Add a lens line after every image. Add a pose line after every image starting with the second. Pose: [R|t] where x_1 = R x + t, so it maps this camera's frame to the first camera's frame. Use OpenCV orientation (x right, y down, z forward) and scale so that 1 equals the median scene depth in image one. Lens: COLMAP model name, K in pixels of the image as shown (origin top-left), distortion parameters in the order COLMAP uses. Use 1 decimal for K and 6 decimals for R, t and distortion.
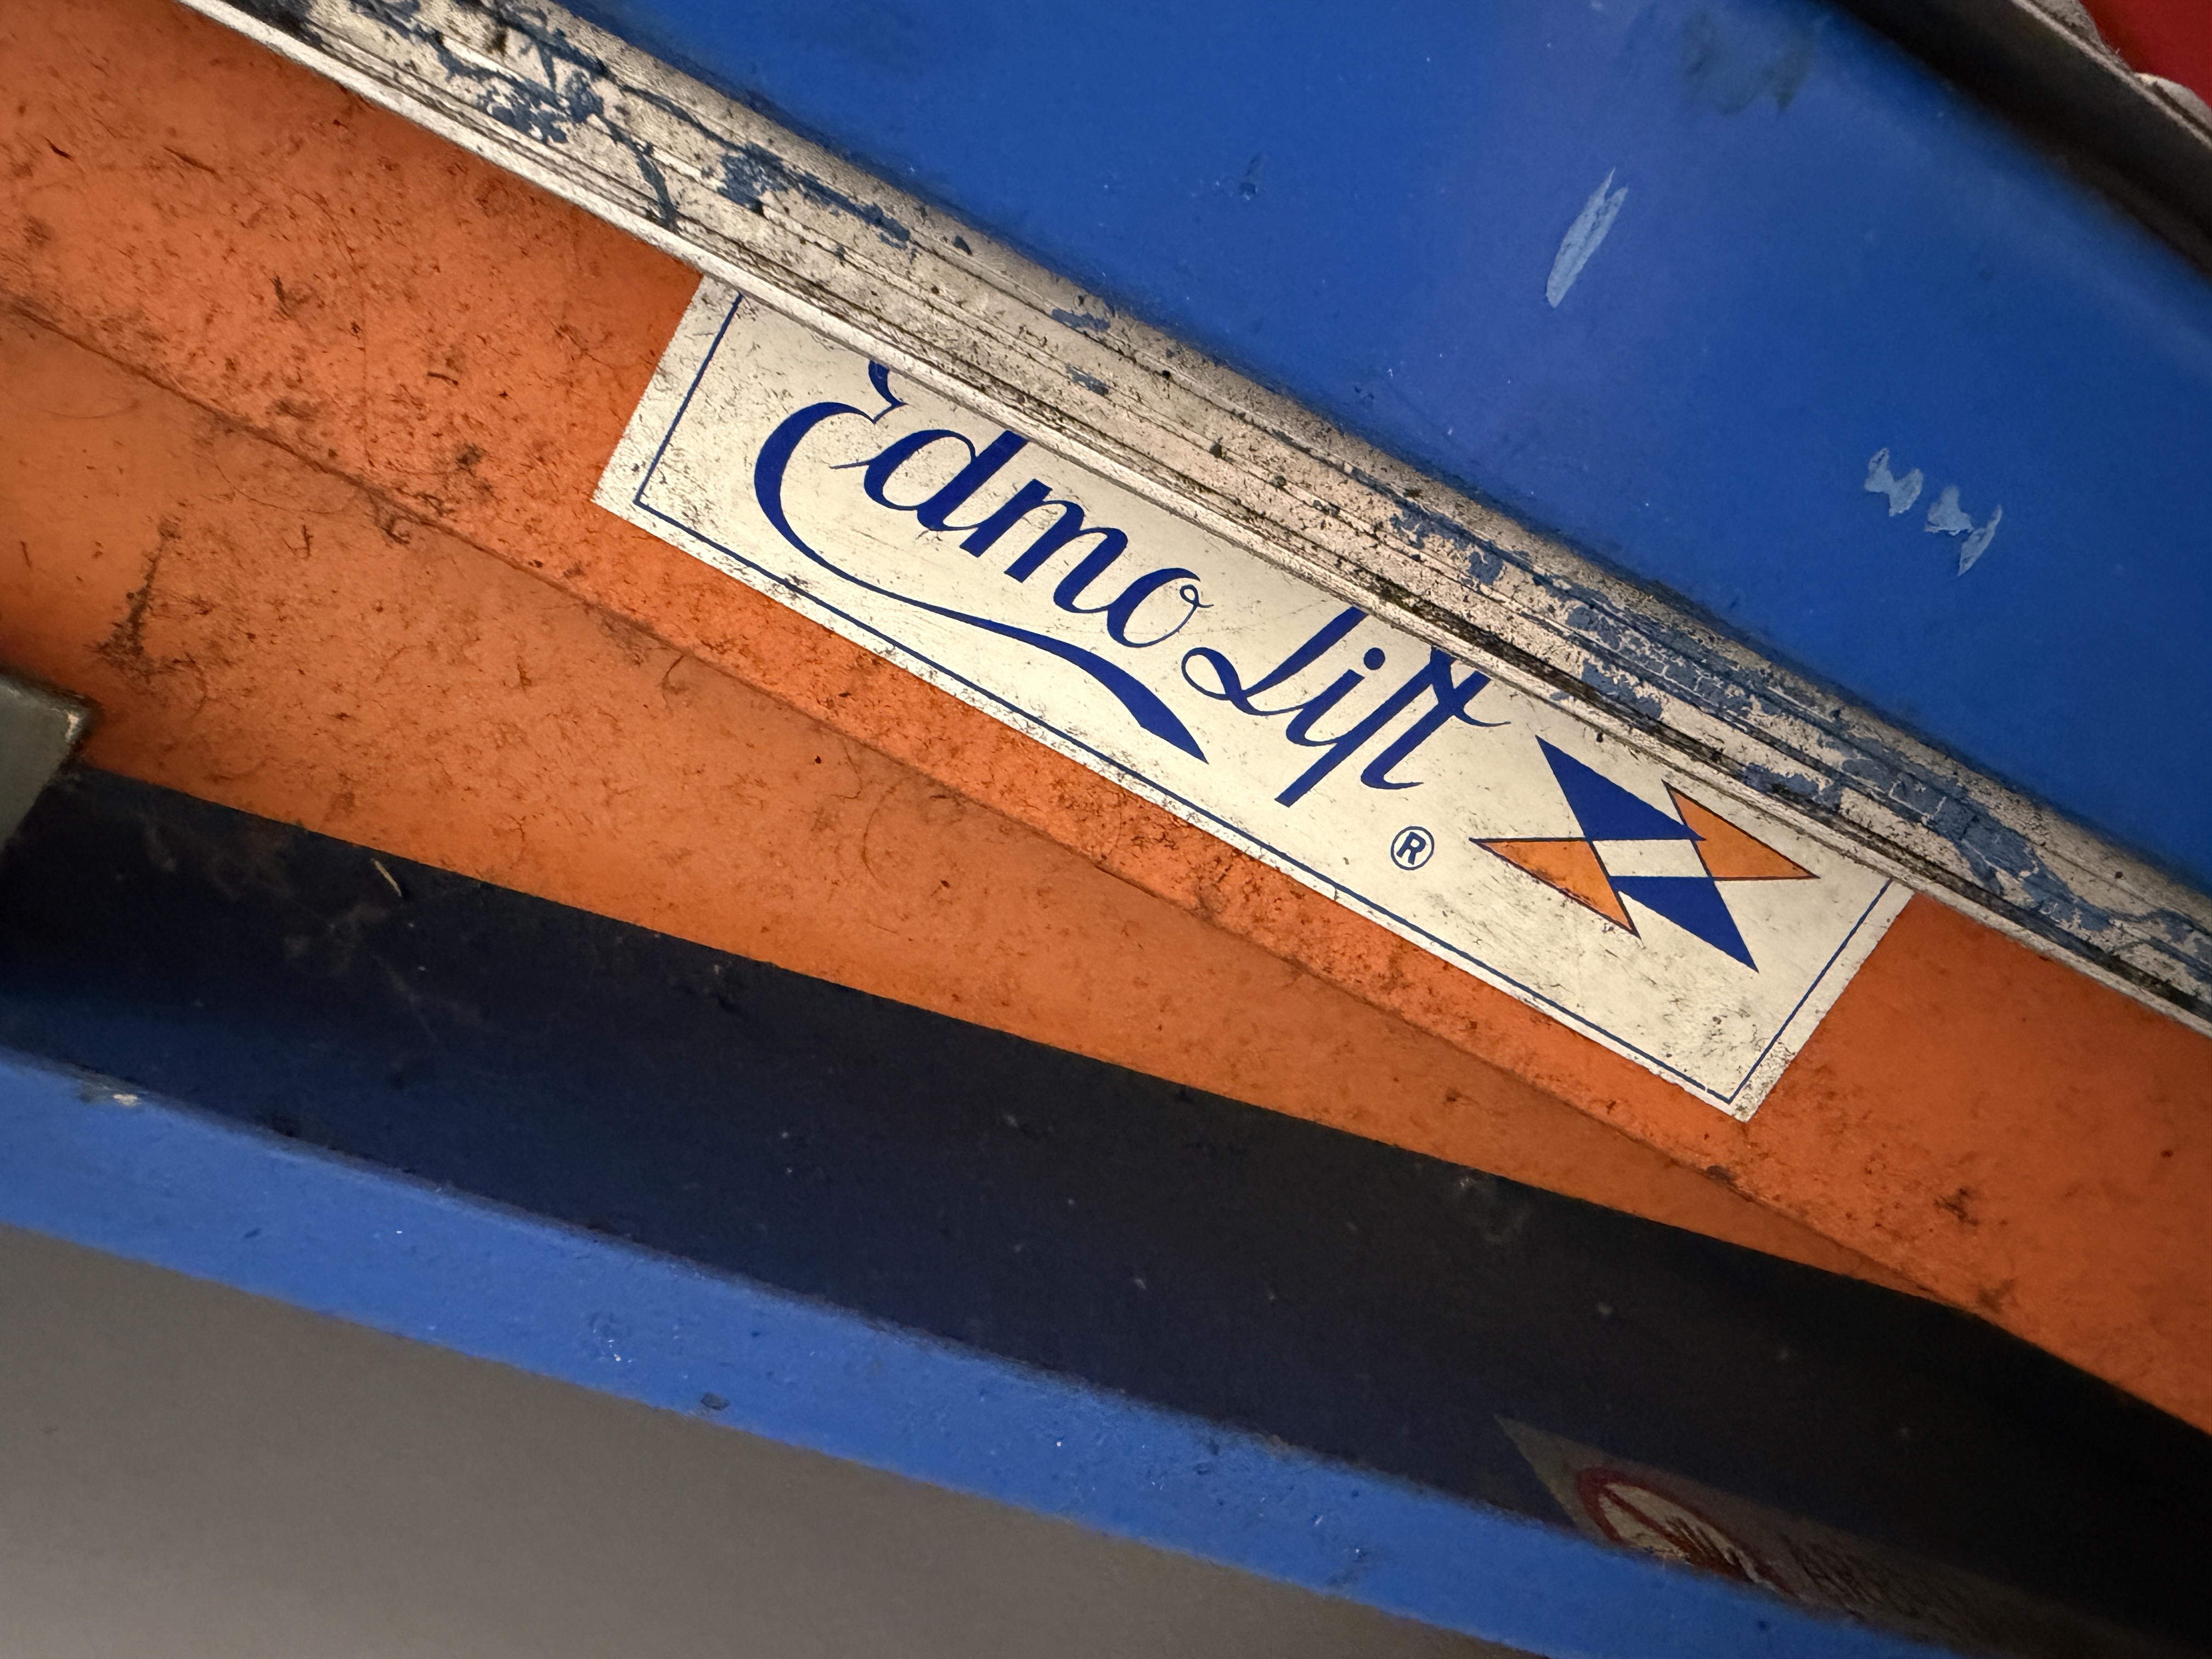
lens RADIAL K [[1547.2, 0, 1106.0], [0, 1547.2, 829.5], [0, 0, 1]] dist [0.001374, -0.001438]
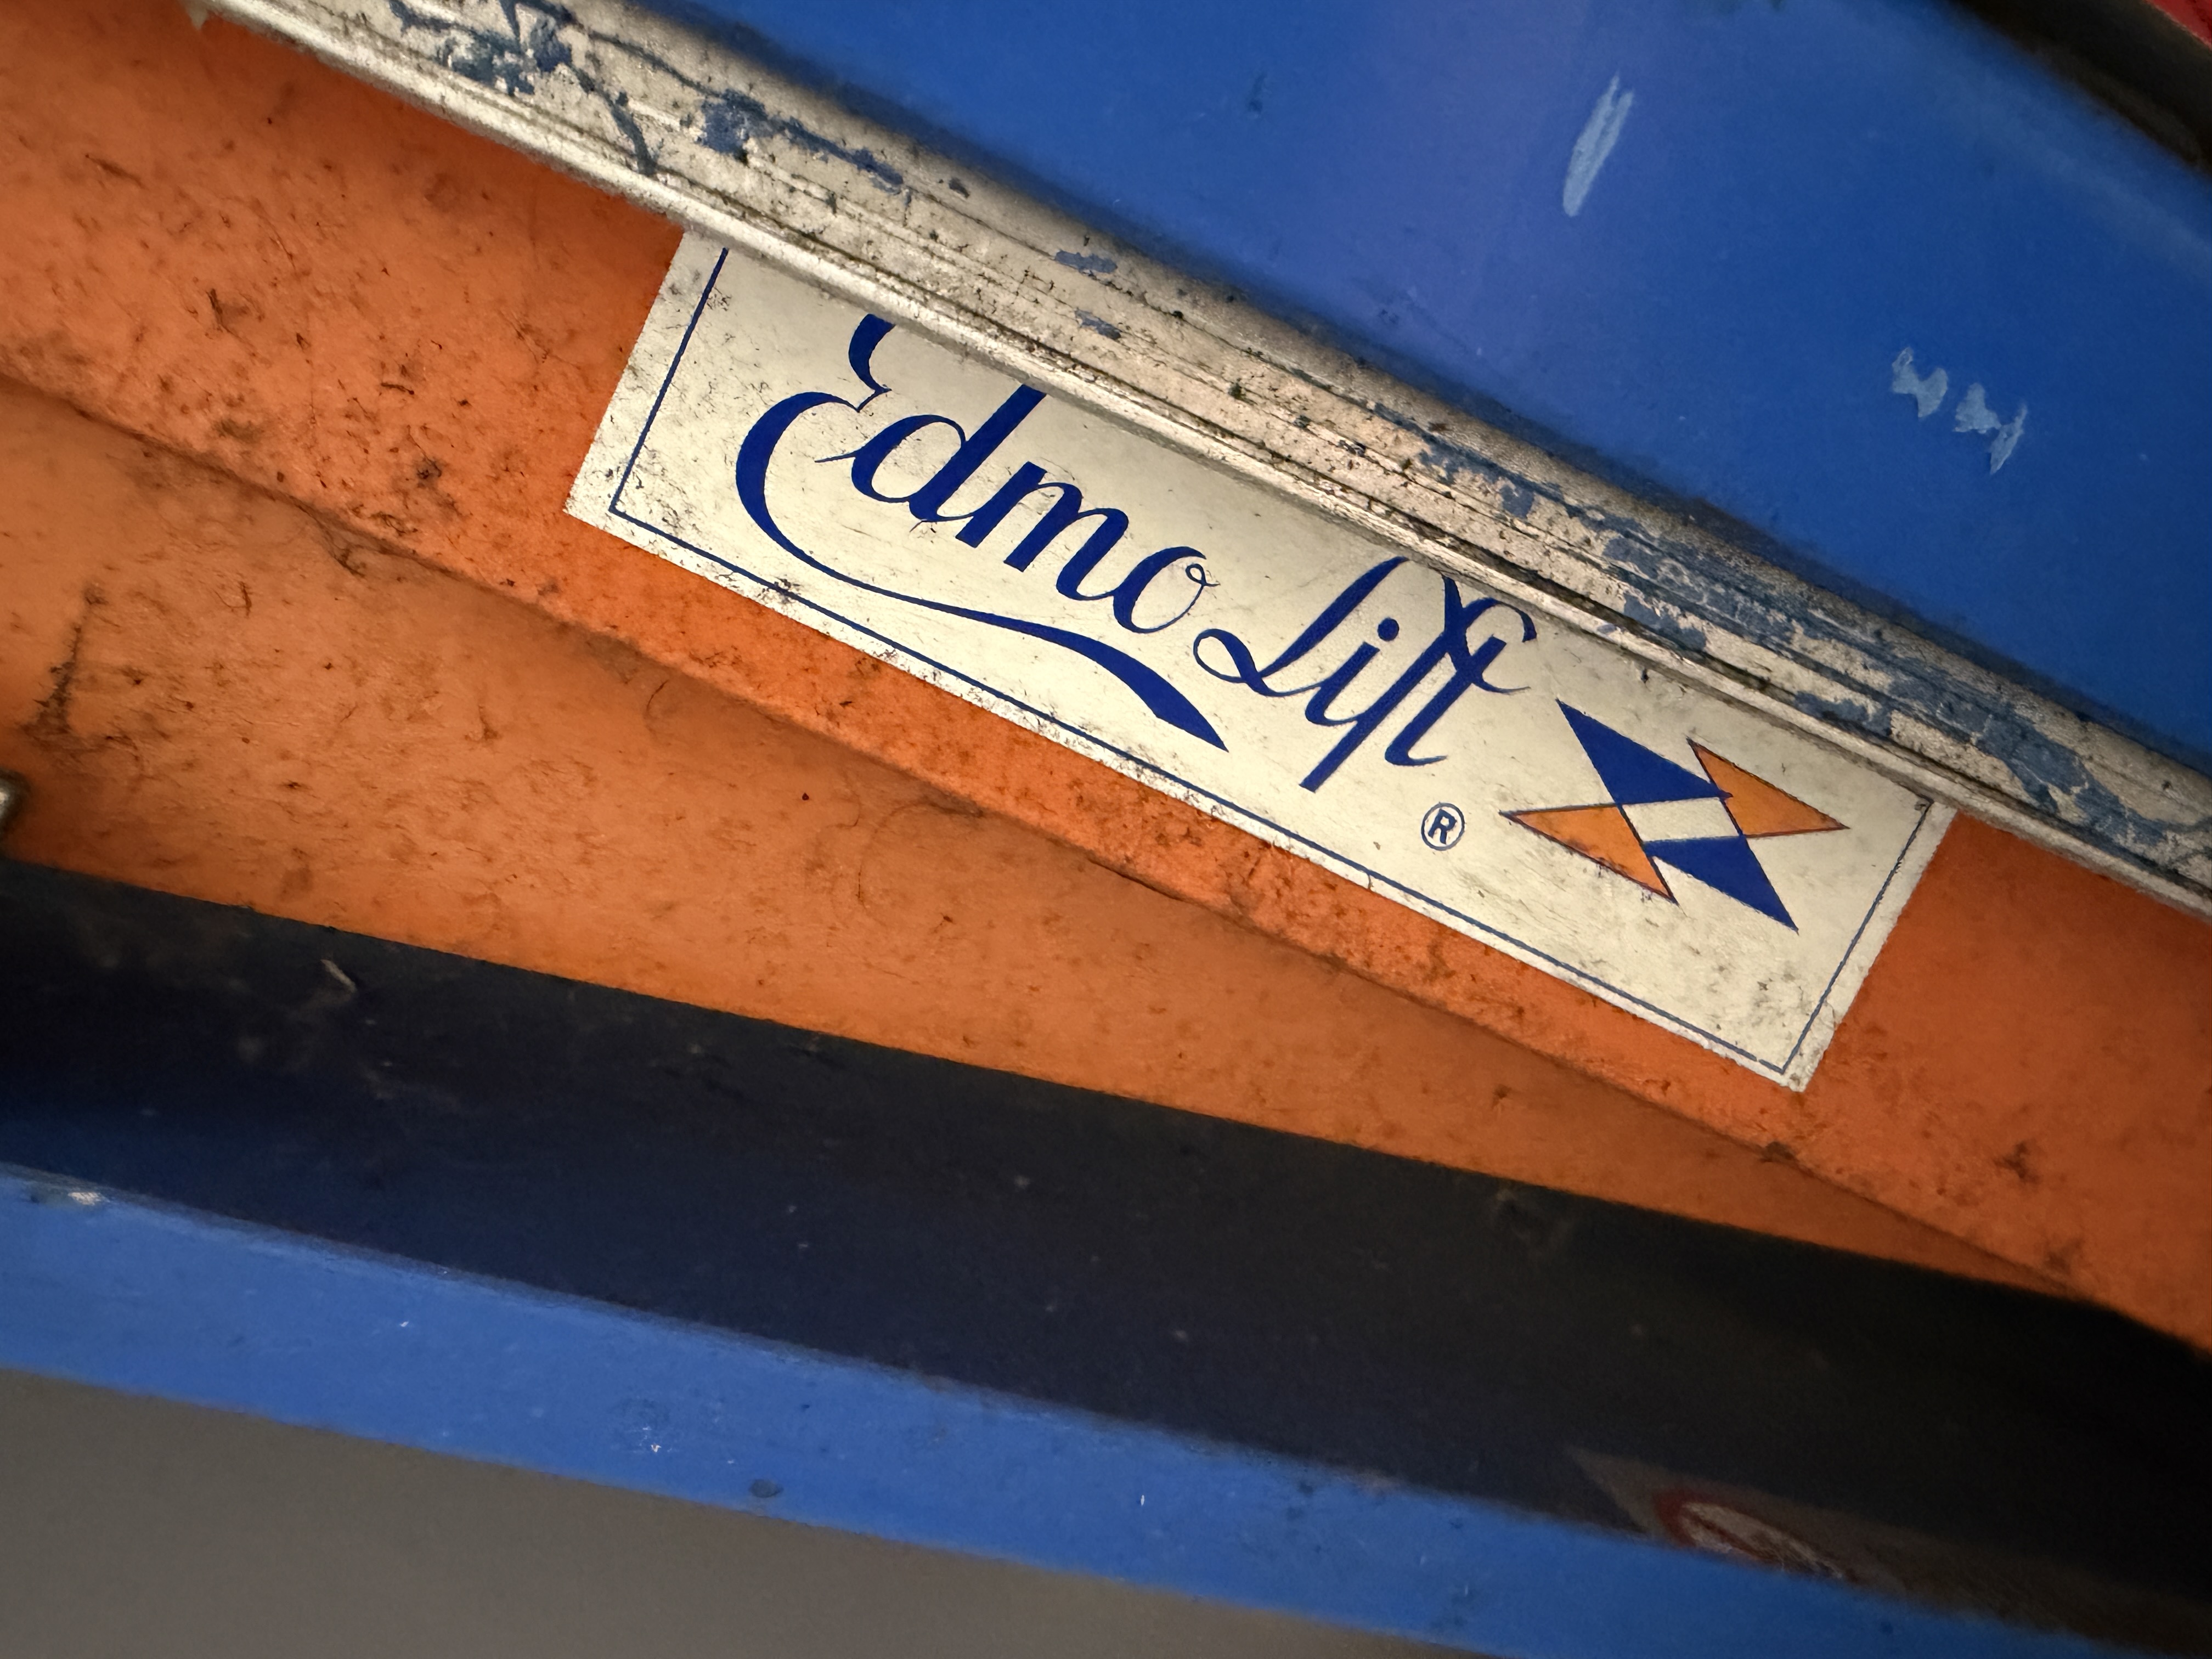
lens RADIAL K [[1539.2, 0, 1095.4], [0, 1539.2, 816.8], [0, 0, 1]] dist [-0.000675, 0.002019]
pose [[0.994947, -0.087317, 0.049568, -0.072207], [0.090708, 0.993352, -0.070873, 0.062534], [-0.043050, 0.075011, 0.996253, 0.071702]]
